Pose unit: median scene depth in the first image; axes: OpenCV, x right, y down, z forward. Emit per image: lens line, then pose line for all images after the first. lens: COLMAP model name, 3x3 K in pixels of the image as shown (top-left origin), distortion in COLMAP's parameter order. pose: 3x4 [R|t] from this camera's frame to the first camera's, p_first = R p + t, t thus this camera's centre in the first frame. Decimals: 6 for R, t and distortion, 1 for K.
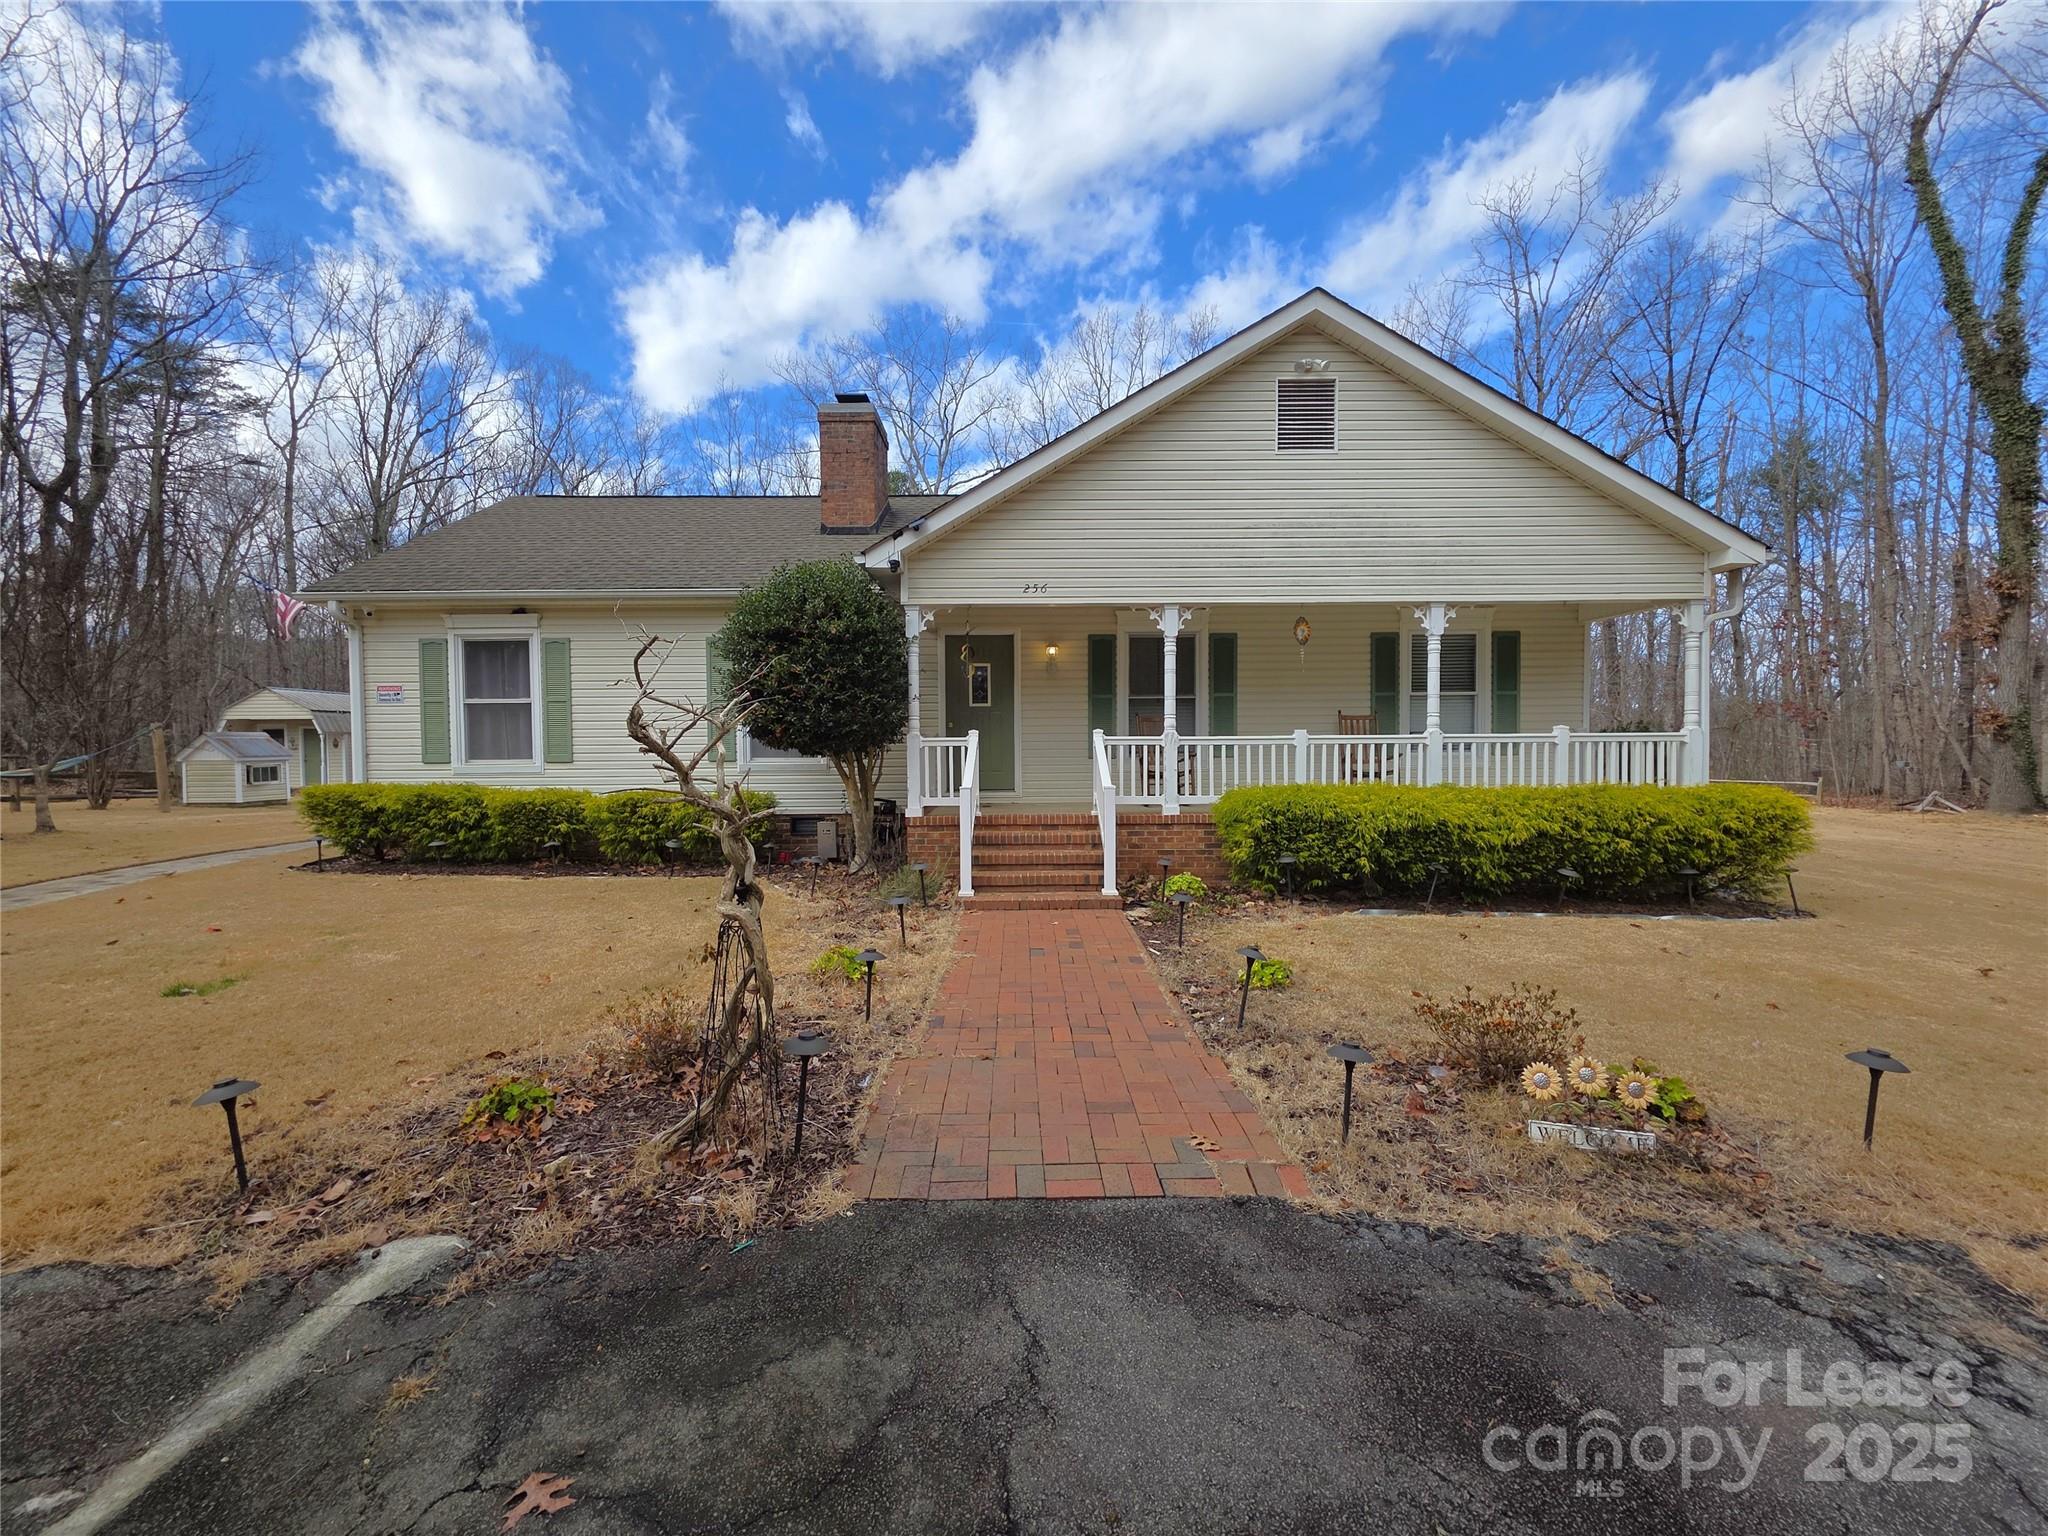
lens RADIAL K [[823.3, 0, 1024.0], [0, 823.3, 768.0], [0, 0, 1]] dist [-0.003311, -0.000091]
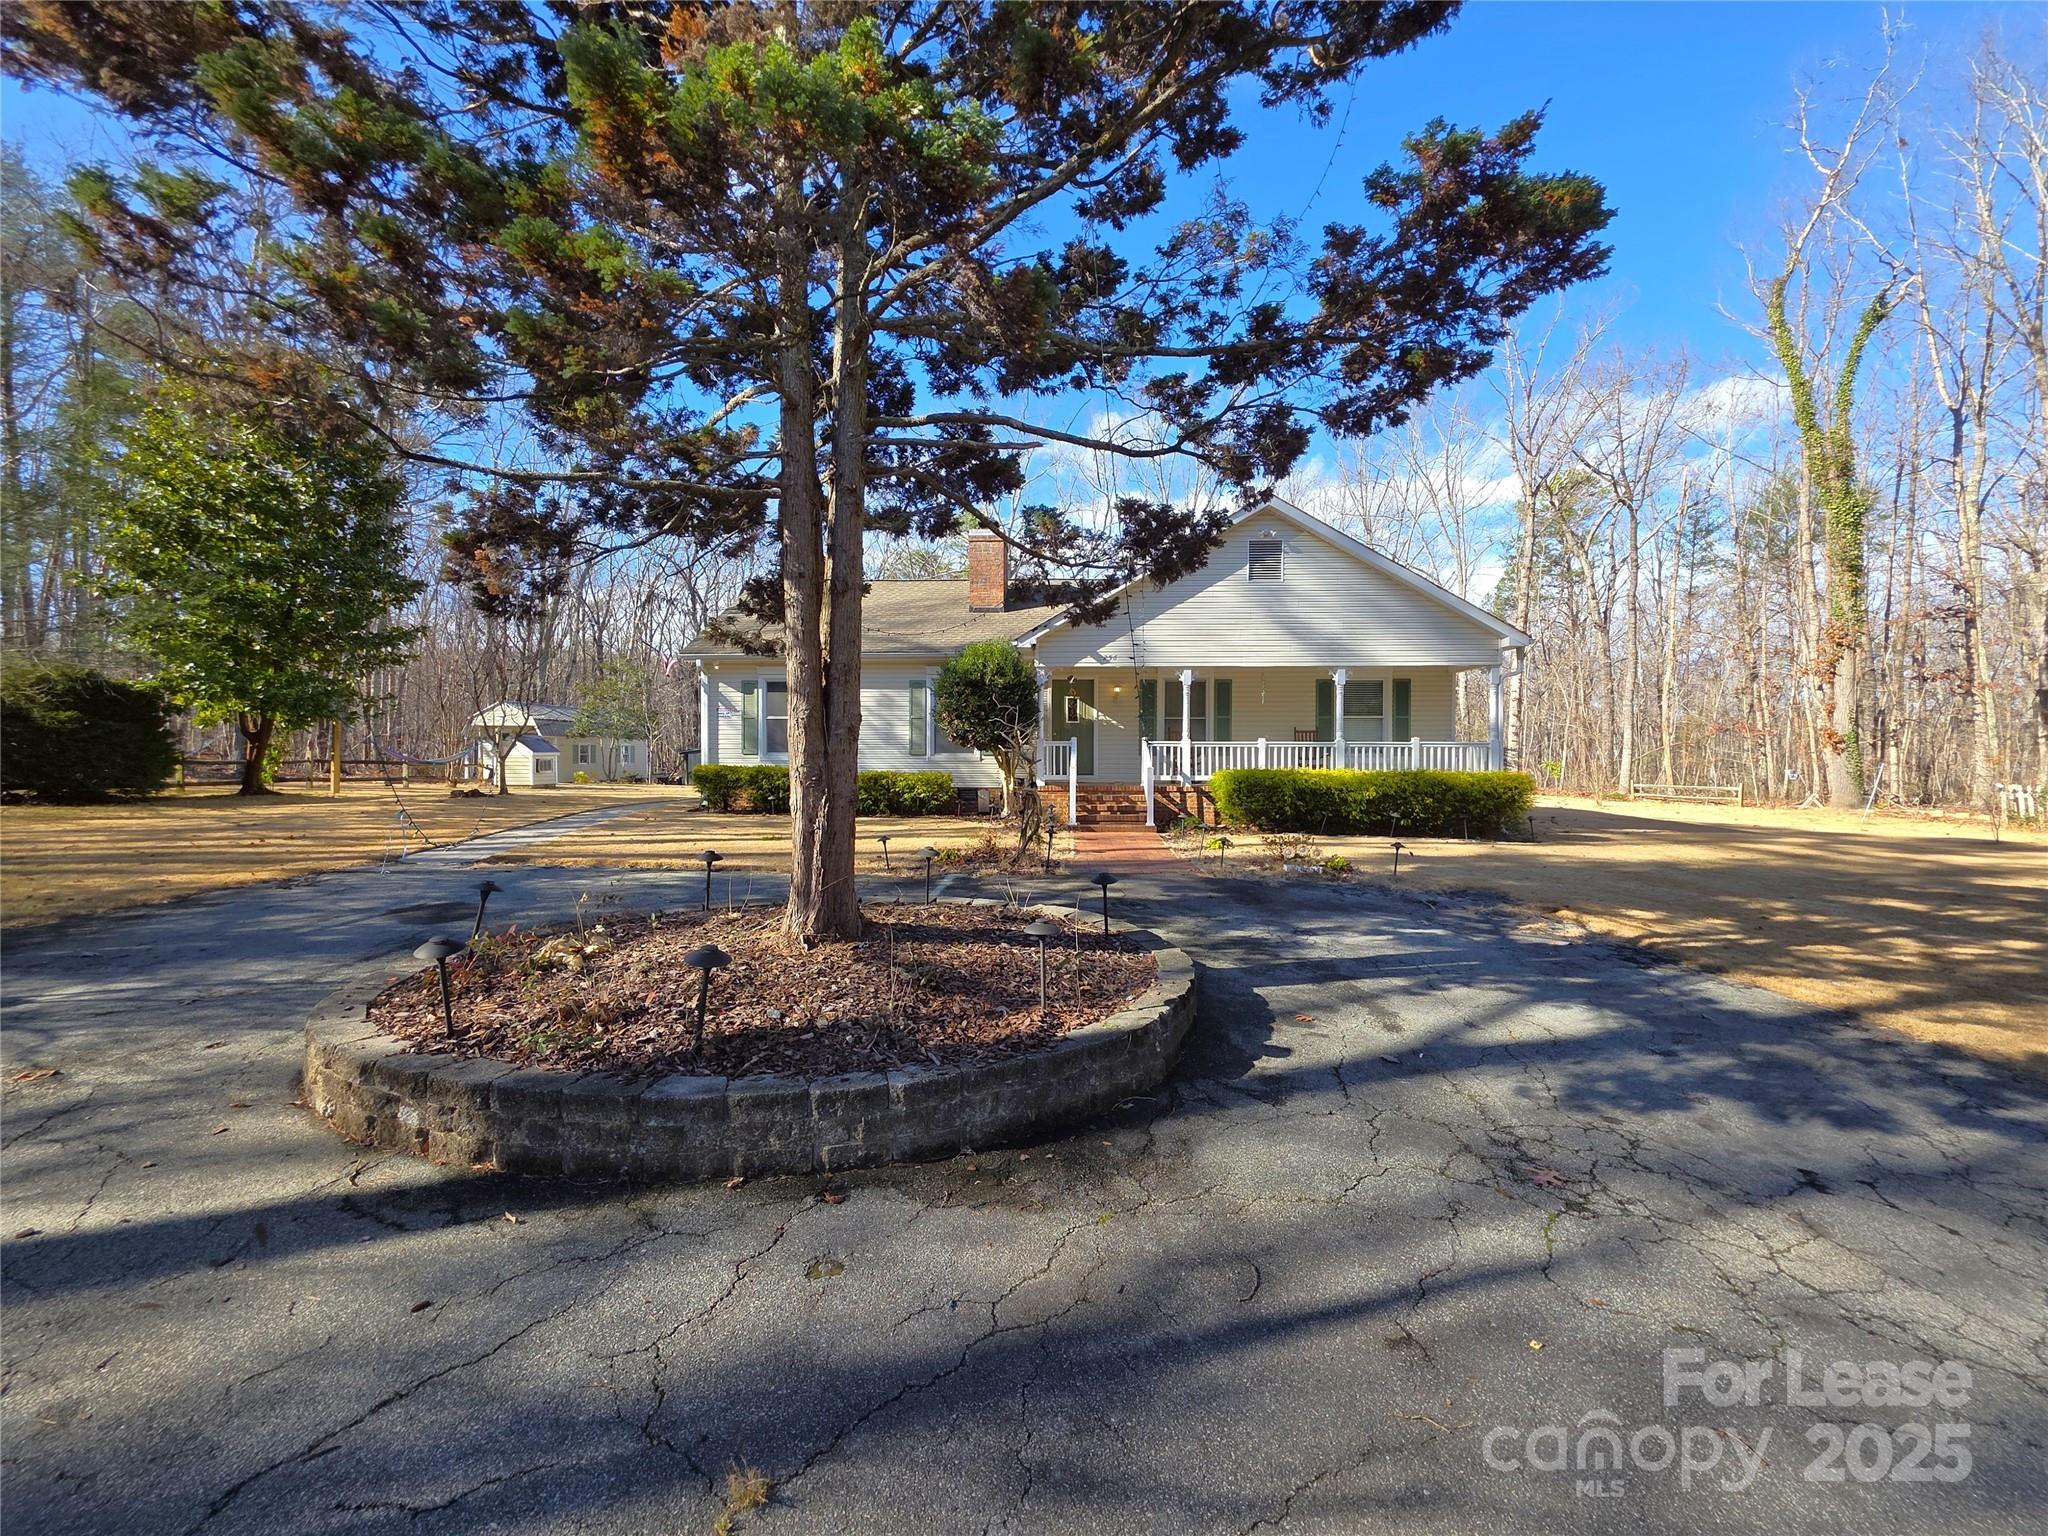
lens RADIAL K [[822.8, 0, 1024.0], [0, 822.8, 768.0], [0, 0, 1]] dist [0.000046, -0.000132]
pose [[0.997776, 0.009849, -0.065923, -0.047209], [-0.010654, 0.999873, -0.011868, 0.040208], [0.065798, 0.012544, 0.997754, -0.723157]]
